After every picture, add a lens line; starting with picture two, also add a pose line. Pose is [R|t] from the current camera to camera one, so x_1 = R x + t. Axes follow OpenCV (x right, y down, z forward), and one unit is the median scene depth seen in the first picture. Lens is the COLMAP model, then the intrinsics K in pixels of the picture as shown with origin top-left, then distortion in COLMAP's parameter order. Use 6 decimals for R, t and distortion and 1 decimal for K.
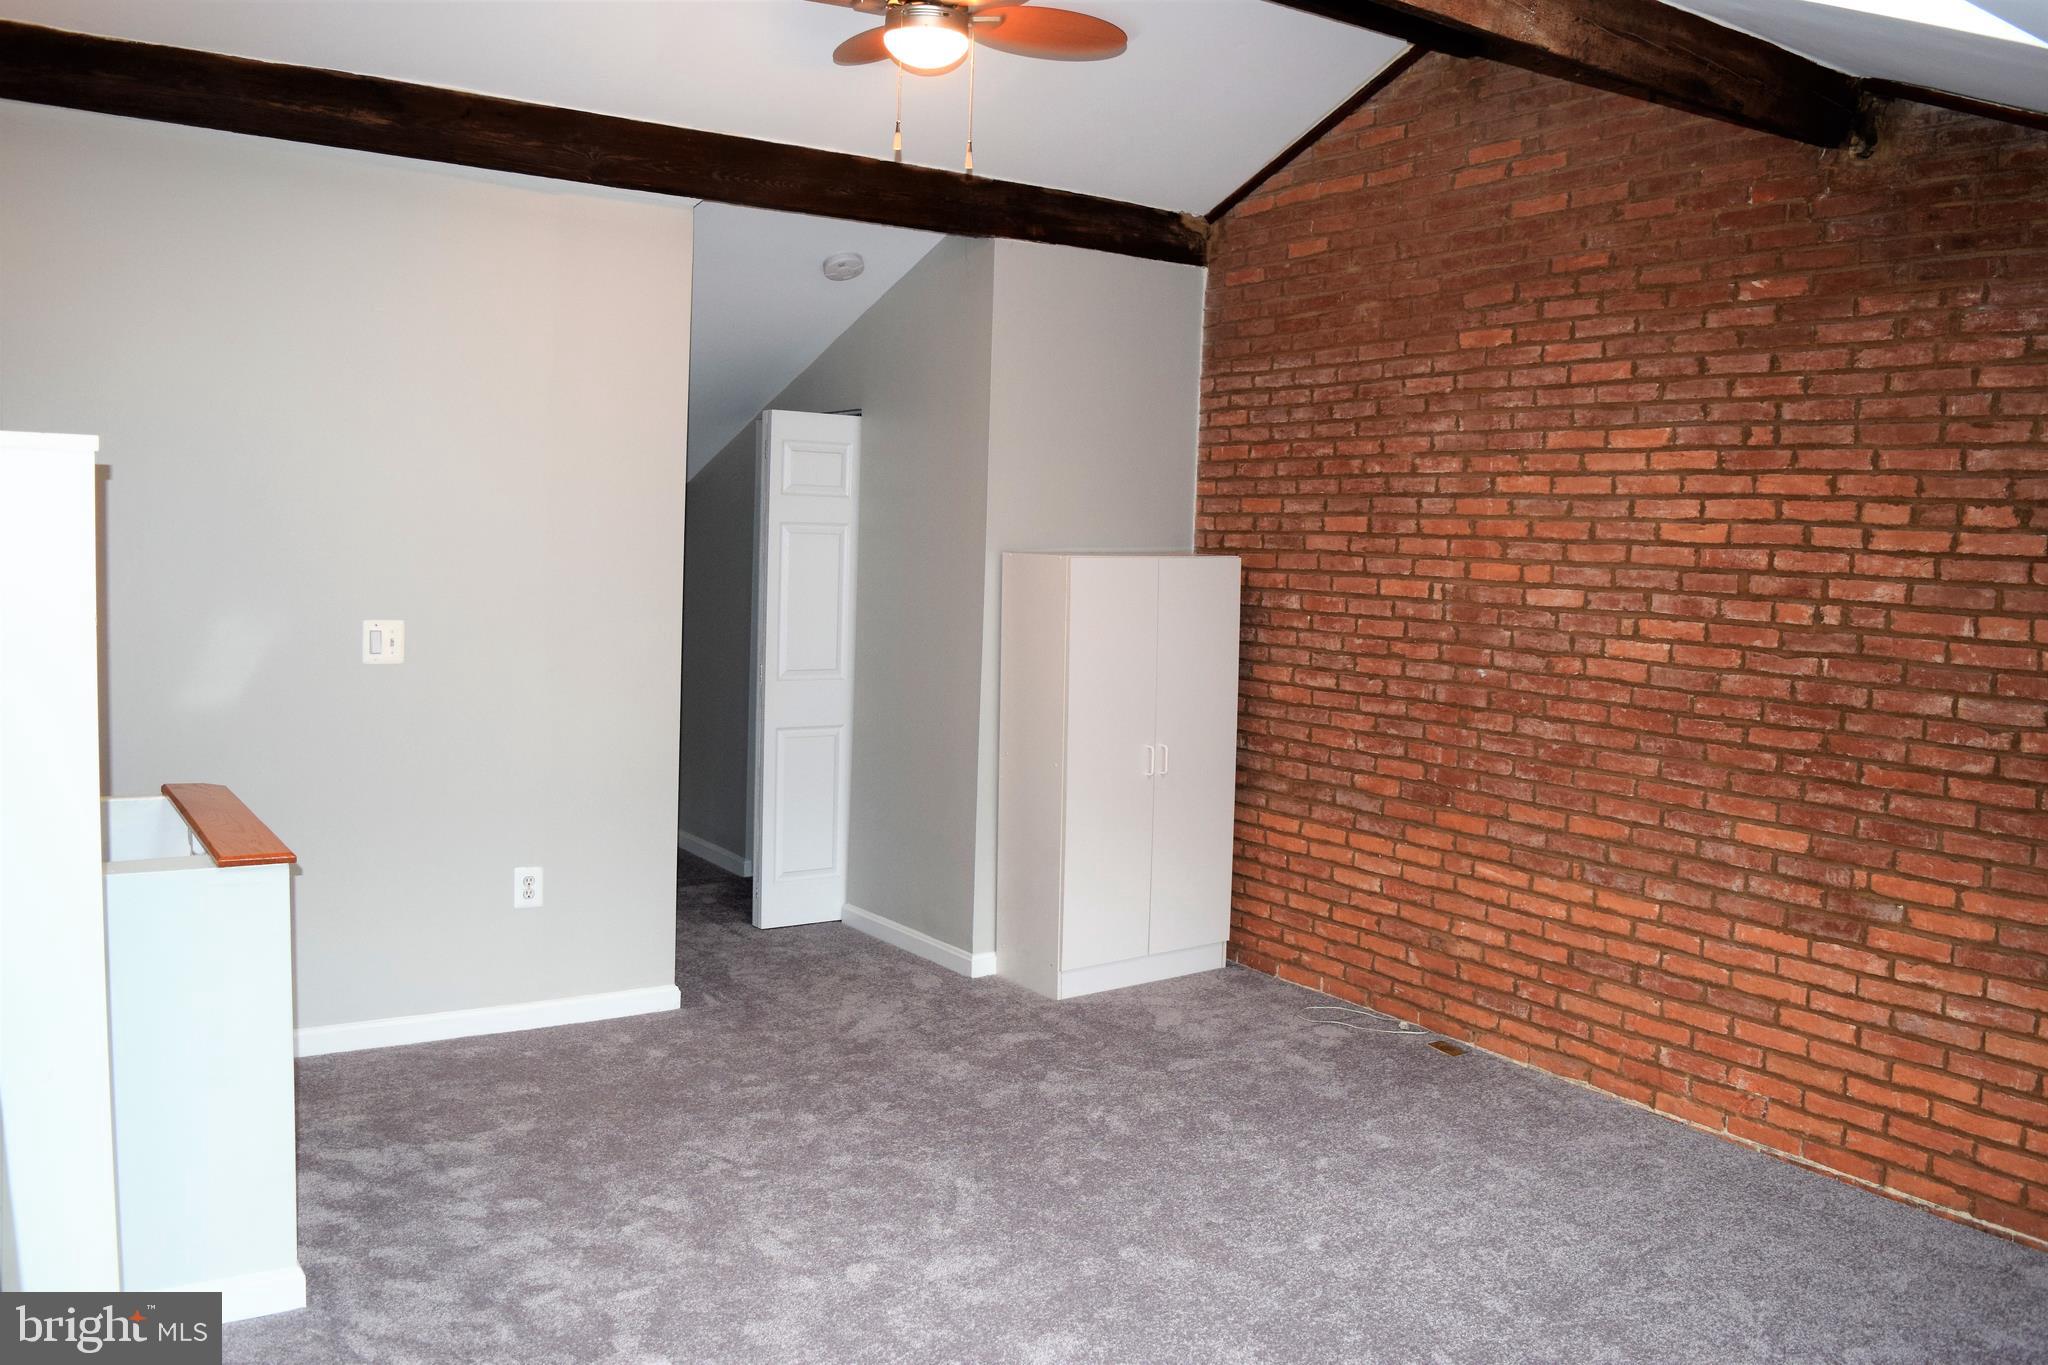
lens RADIAL K [[1604.0, 0, 1014.4], [0, 1604.0, 676.6], [0, 0, 1]] dist [-0.091933, 0.020869]
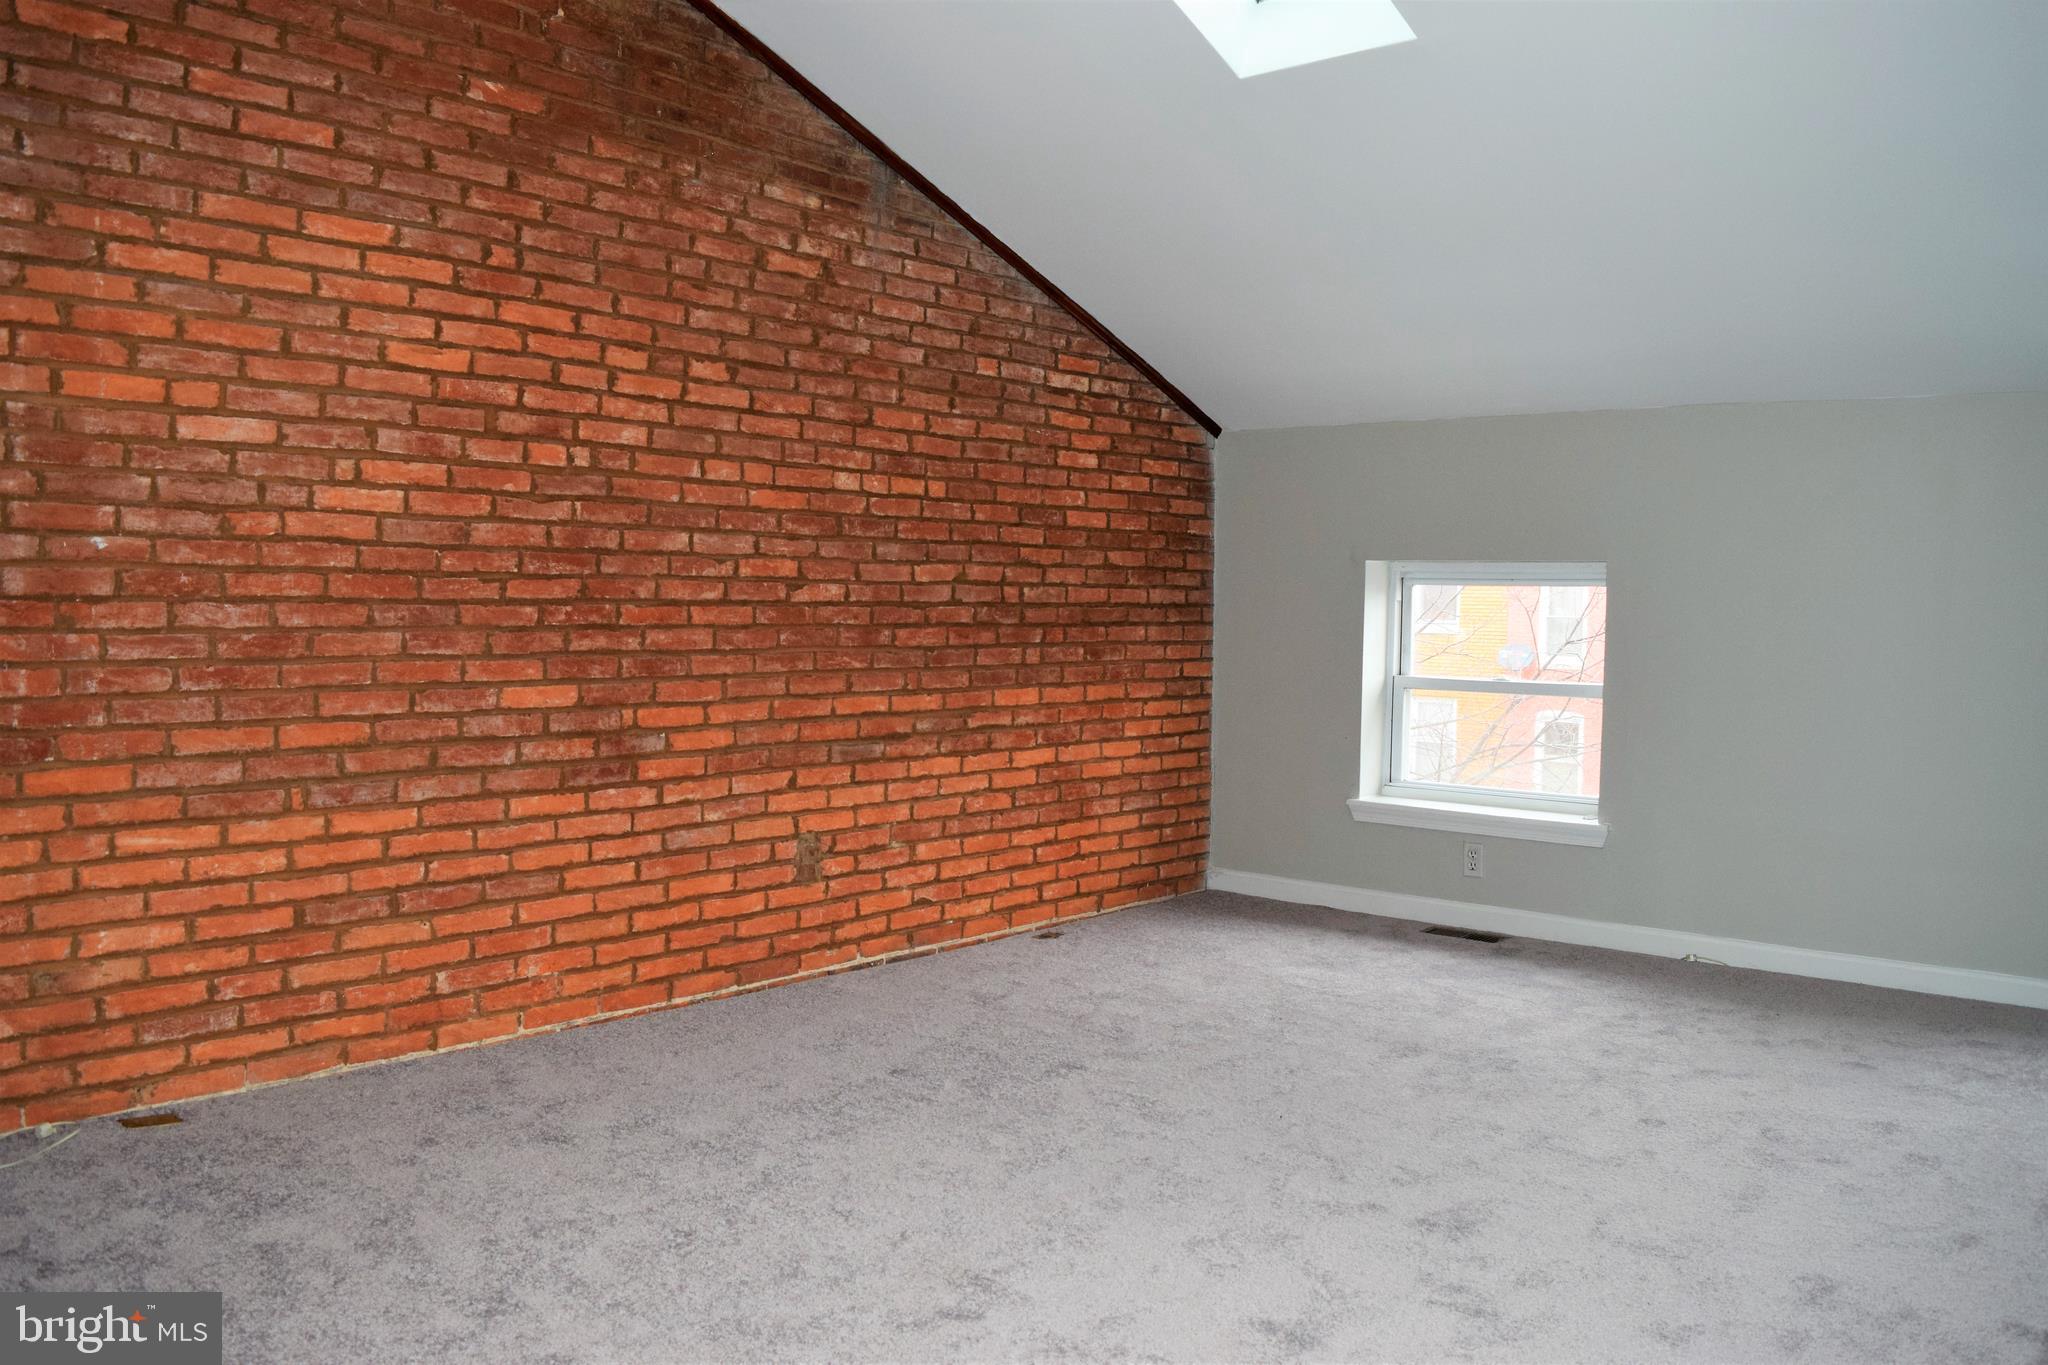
lens RADIAL K [[1604.0, 0, 1022.6], [0, 1604.0, 682.6], [0, 0, 1]] dist [-0.091933, 0.020869]
pose [[-0.248873, -0.088989, 0.964439, -0.472305], [0.058524, 0.992569, 0.106686, 0.009976], [-0.966766, 0.082994, -0.241816, 0.902802]]
